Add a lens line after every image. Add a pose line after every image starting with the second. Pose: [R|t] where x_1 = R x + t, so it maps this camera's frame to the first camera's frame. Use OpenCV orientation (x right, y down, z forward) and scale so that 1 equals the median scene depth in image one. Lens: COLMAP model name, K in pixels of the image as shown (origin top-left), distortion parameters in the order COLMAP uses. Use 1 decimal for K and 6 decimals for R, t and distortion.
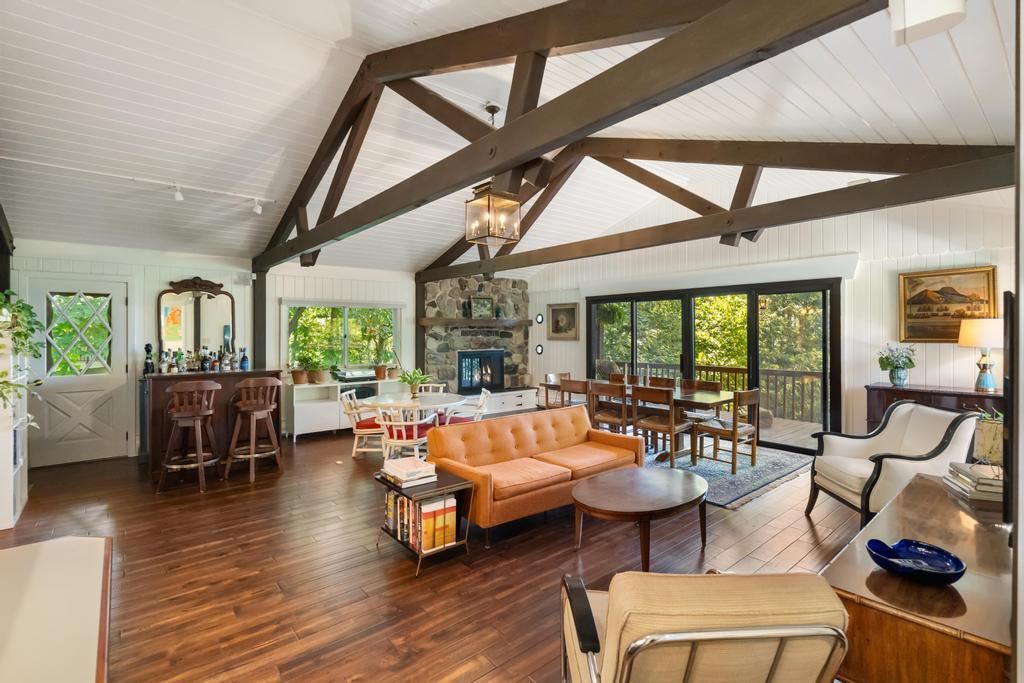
lens RADIAL K [[475.6, 0, 515.0], [0, 475.6, 331.5], [0, 0, 1]] dist [-0.001329, -0.000205]
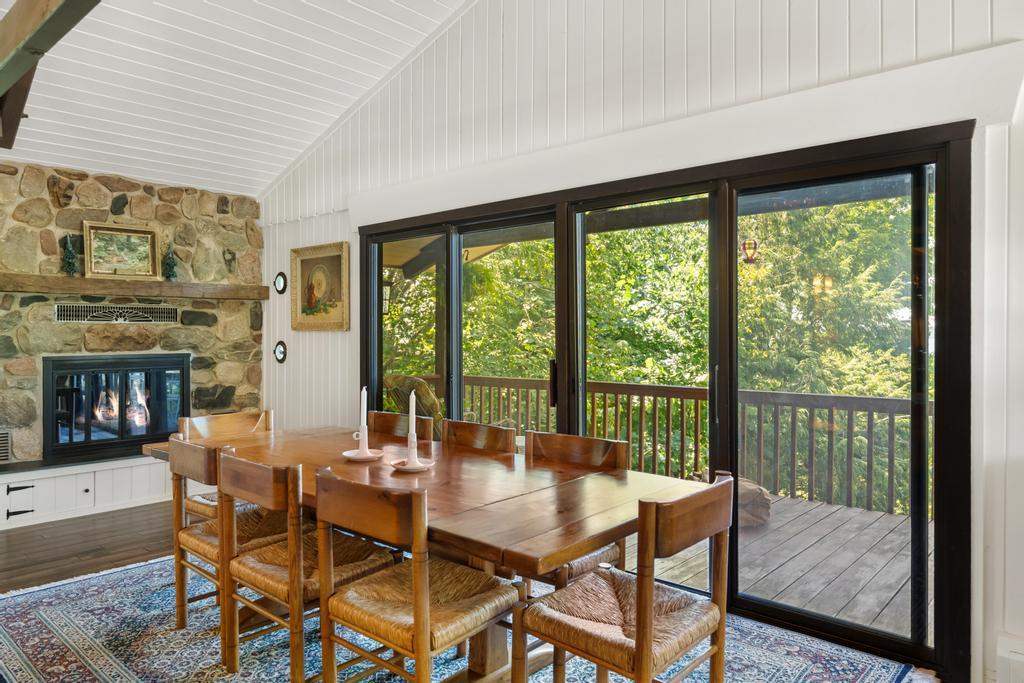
lens RADIAL K [[684.6, 0, 513.8], [0, 684.6, 330.6], [0, 0, 1]] dist [-0.000782, -0.000376]
pose [[0.989614, 0.000852, 0.143748, 0.341119], [-0.001044, 0.999999, 0.001258, 0.032521], [-0.143747, -0.001395, 0.989614, 0.642781]]
